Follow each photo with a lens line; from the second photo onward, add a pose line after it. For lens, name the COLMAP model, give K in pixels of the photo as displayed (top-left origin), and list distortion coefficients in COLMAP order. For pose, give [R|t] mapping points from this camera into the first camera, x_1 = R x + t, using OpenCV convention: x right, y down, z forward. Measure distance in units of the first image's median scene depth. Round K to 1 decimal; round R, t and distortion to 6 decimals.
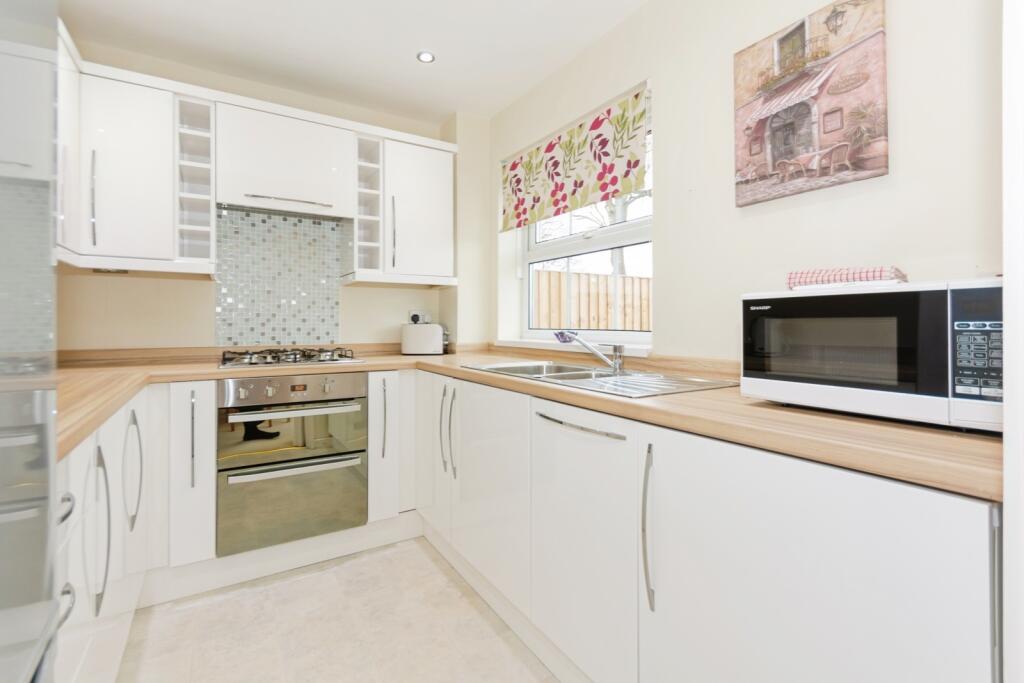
lens RADIAL K [[467.5, 0, 511.2], [0, 467.5, 319.6], [0, 0, 1]] dist [0.000112, 0.000122]
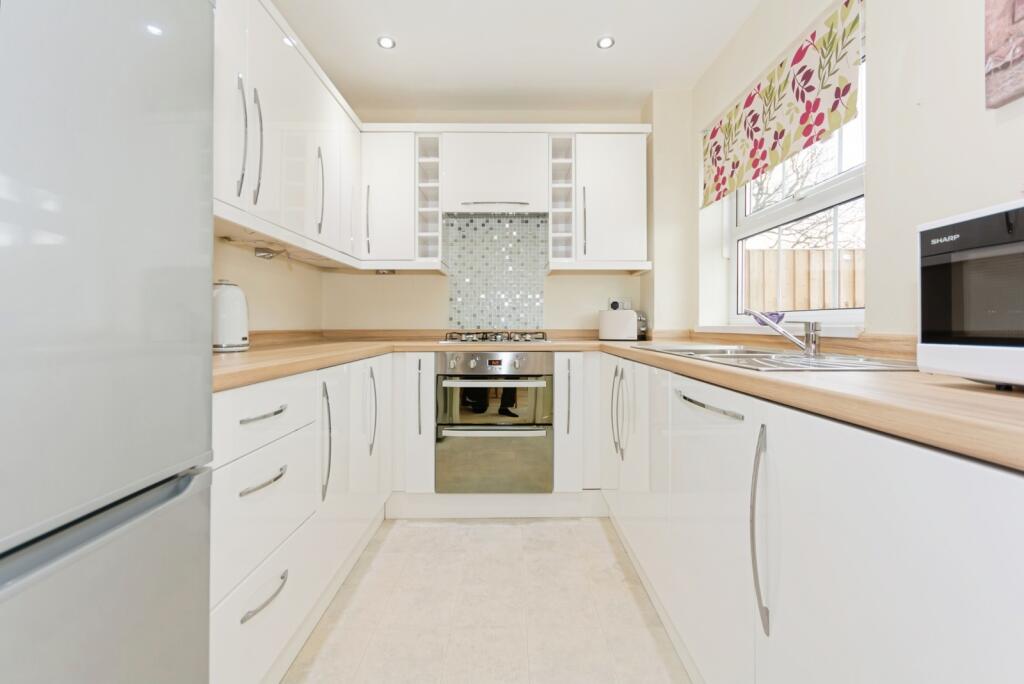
lens RADIAL K [[456.1, 0, 512.2], [0, 456.1, 322.1], [0, 0, 1]] dist [0.001049, -0.000349]
pose [[0.850526, -0.003454, -0.525922, 0.168776], [0.003373, 0.999994, -0.001111, 0.044652], [0.525922, -0.000829, 0.850532, 0.056357]]
